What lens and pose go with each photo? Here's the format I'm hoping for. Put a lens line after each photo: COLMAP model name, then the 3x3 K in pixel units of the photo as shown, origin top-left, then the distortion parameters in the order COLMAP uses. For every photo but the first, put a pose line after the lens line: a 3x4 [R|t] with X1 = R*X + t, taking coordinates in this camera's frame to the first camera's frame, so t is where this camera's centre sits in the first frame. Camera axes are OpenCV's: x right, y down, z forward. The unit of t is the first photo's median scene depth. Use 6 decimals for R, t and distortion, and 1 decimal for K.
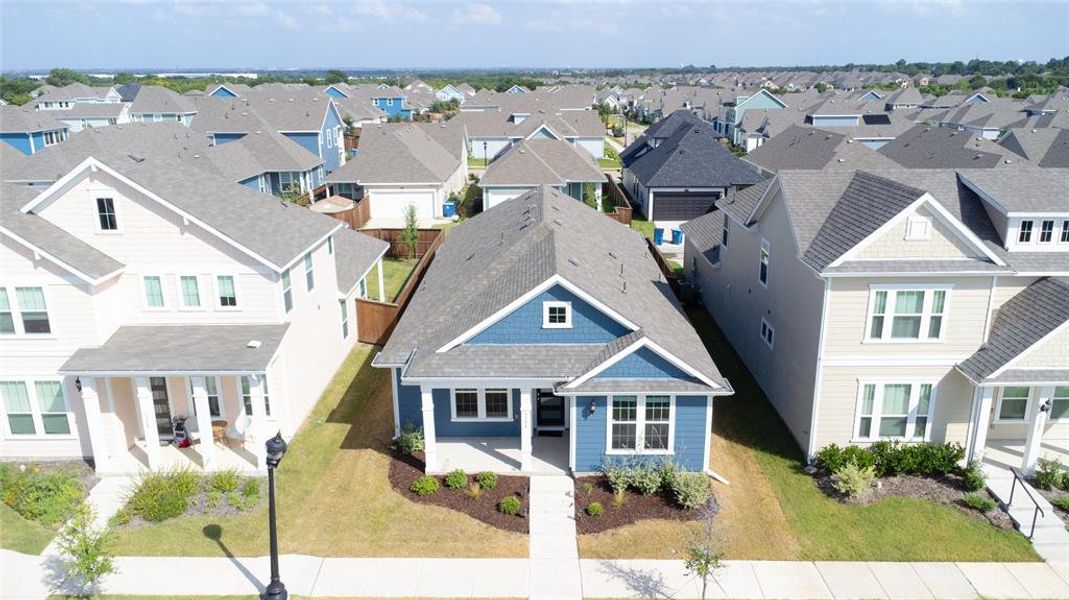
lens RADIAL K [[801.3, 0, 519.9], [0, 801.3, 303.1], [0, 0, 1]] dist [0.015250, -0.018932]
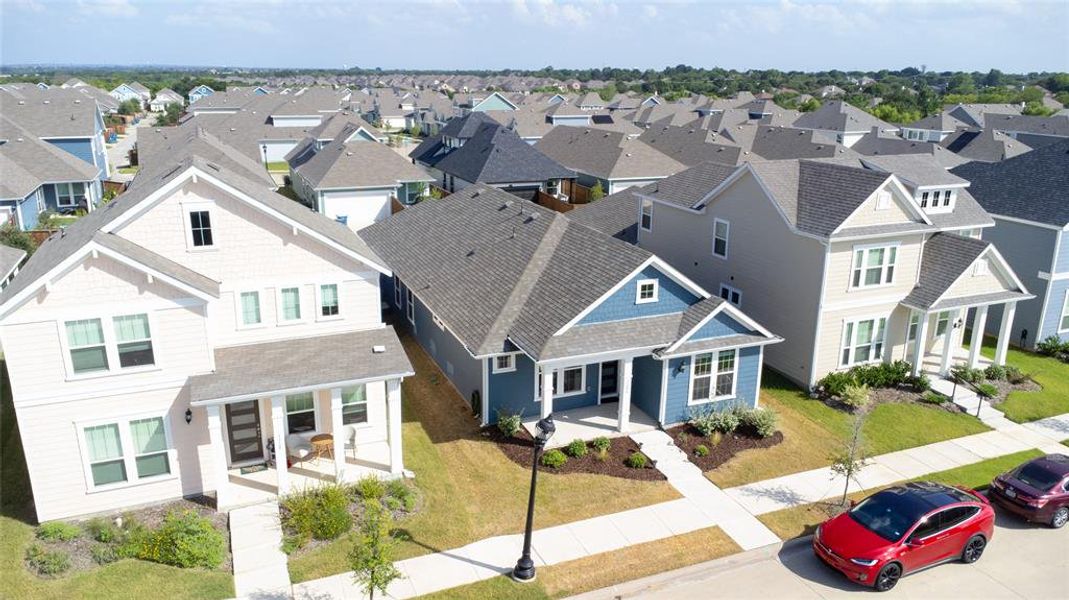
lens RADIAL K [[789.4, 0, 522.9], [0, 789.4, 299.8], [0, 0, 1]] dist [0.027162, -0.042670]
pose [[0.917041, -0.095860, 0.387101, -0.542956], [0.096546, 0.995171, 0.017723, -0.010171], [-0.386931, 0.021120, 0.921867, 0.020294]]
